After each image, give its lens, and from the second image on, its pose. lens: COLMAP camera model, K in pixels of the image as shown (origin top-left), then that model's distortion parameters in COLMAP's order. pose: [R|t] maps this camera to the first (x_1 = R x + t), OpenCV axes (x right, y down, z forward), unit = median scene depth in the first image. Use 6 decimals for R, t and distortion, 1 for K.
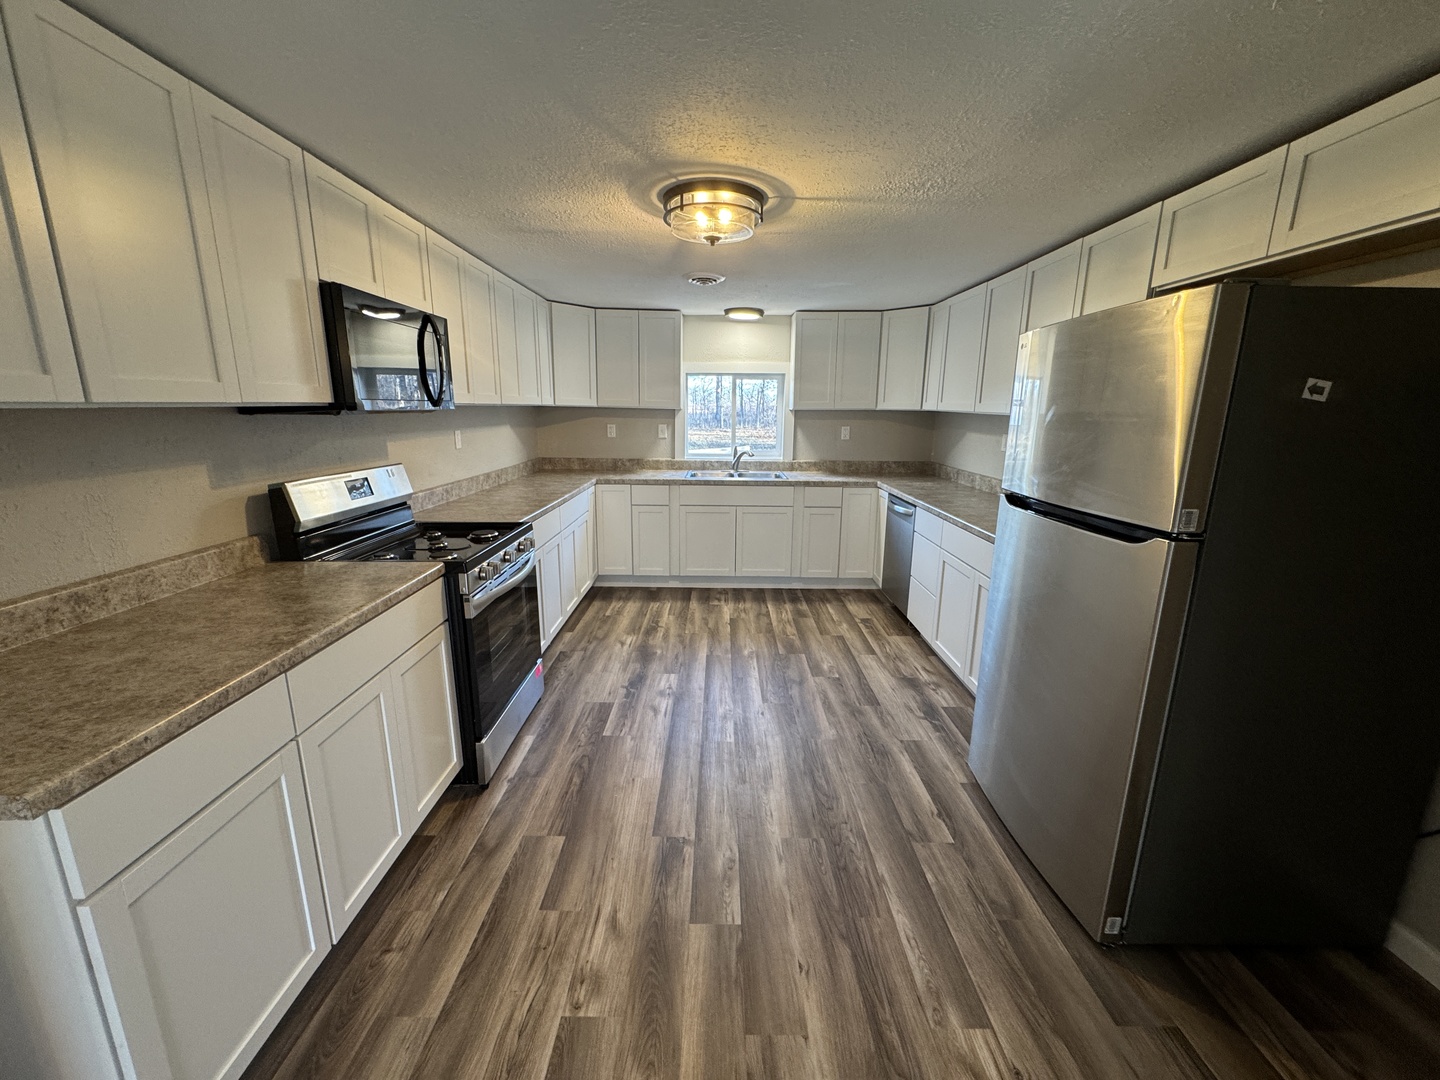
lens RADIAL K [[579.3, 0, 721.9], [0, 579.3, 540.9], [0, 0, 1]] dist [-0.002706, -0.000431]
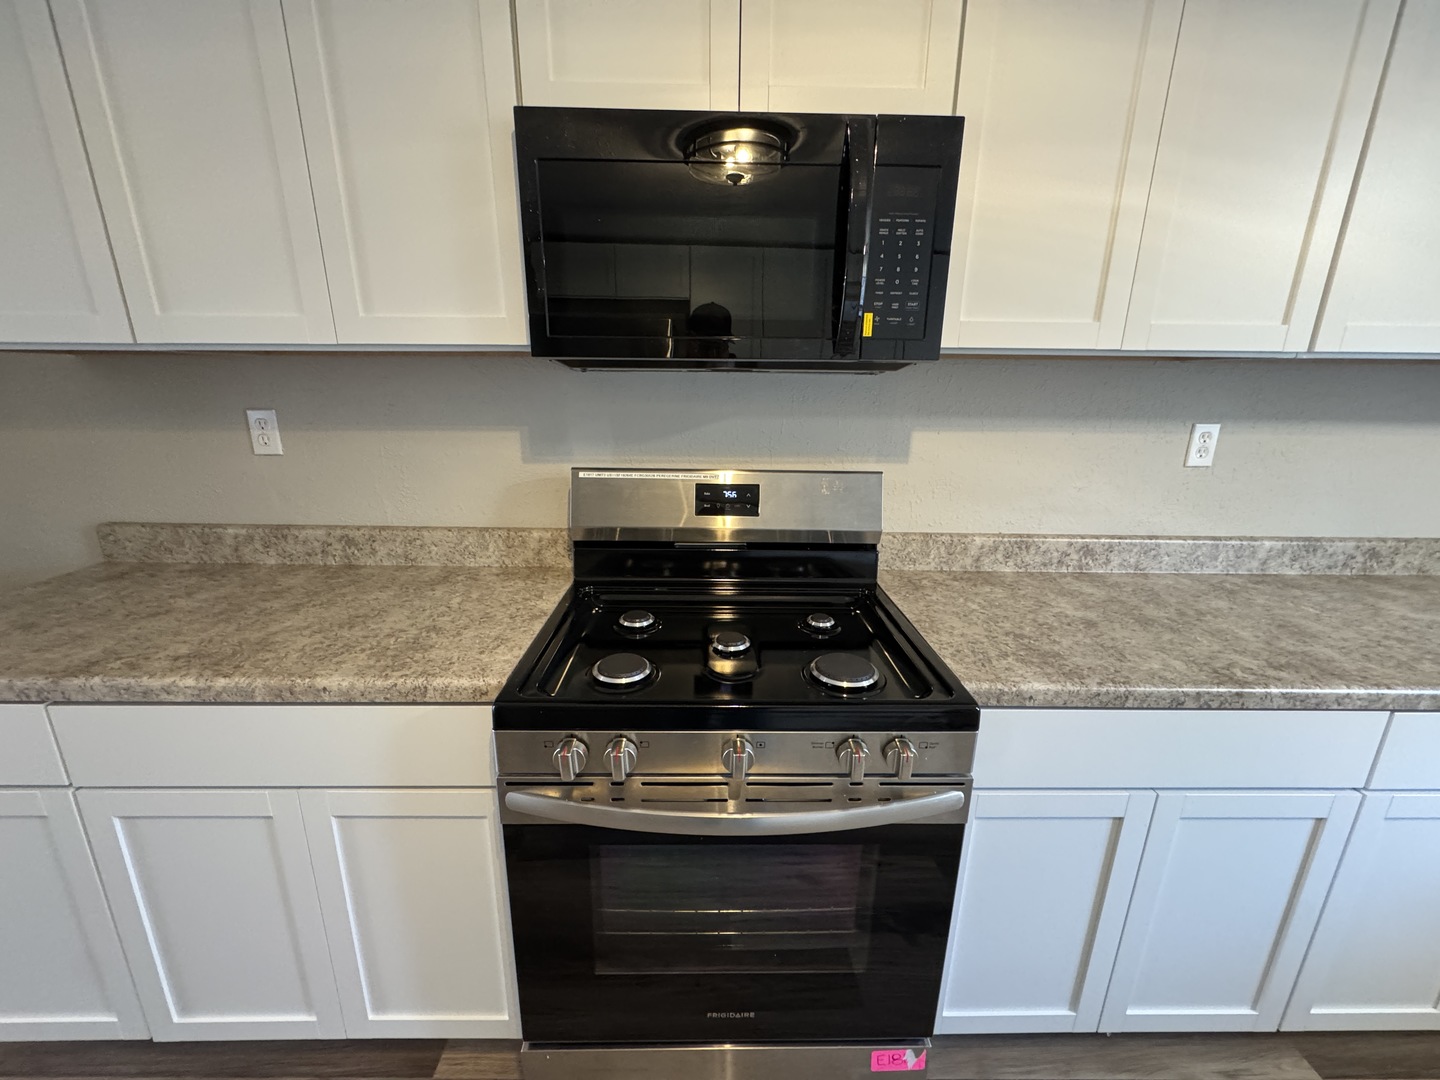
lens RADIAL K [[611.4, 0, 718.6], [0, 611.4, 549.9], [0, 0, 1]] dist [0.008958, -0.000690]
pose [[-0.003230, 0.278059, -0.960559, -0.030957], [-0.229115, 0.934806, 0.271374, -0.263467], [0.973394, 0.220955, 0.060688, 1.227144]]
